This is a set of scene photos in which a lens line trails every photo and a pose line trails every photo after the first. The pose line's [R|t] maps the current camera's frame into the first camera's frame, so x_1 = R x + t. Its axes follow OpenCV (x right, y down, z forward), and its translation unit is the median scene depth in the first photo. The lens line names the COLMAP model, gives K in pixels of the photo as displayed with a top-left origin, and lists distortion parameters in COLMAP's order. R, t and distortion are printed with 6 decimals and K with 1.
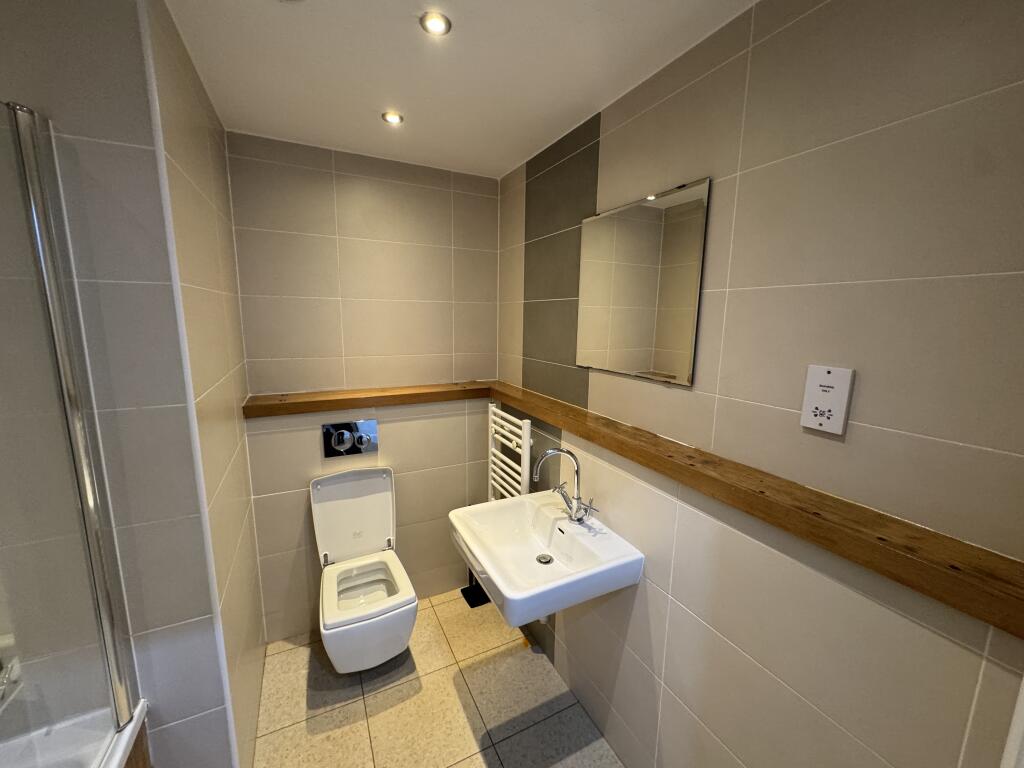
lens RADIAL K [[406.9, 0, 512.0], [0, 406.9, 384.0], [0, 0, 1]] dist [-0.002844, 0.000500]
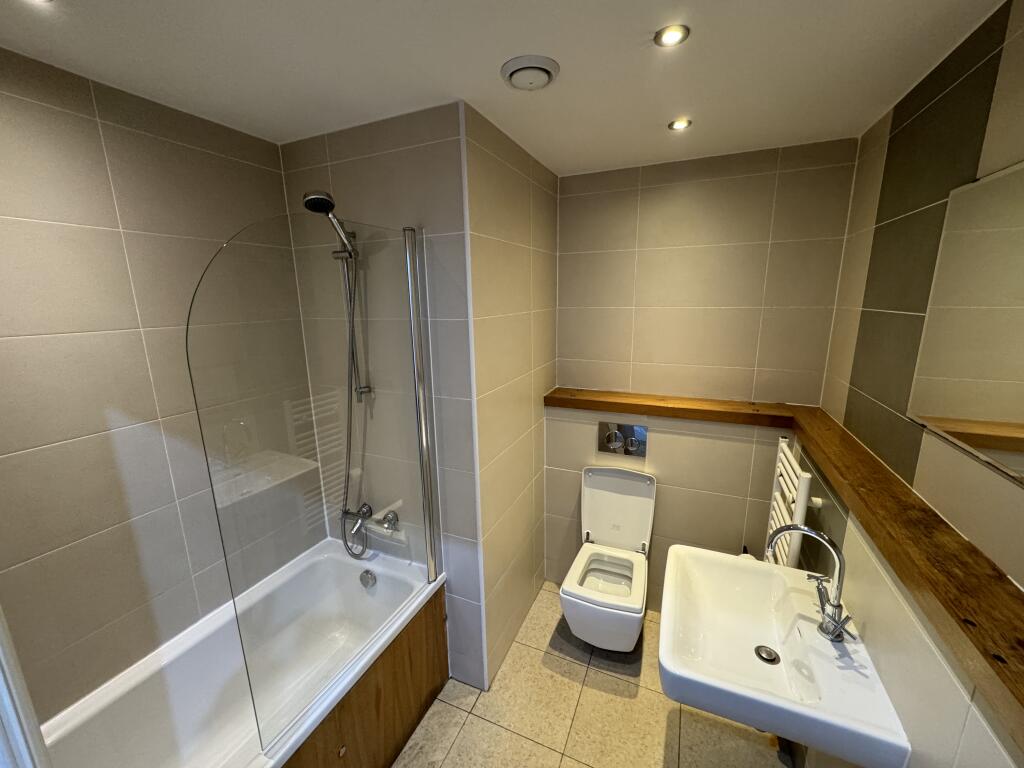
lens RADIAL K [[406.9, 0, 512.0], [0, 406.9, 384.0], [0, 0, 1]] dist [-0.002844, 0.000500]
pose [[0.637286, 0.139129, -0.757964, 0.233718], [-0.102517, 0.990132, 0.095550, -0.092060], [0.763778, 0.016812, 0.645260, 0.084004]]
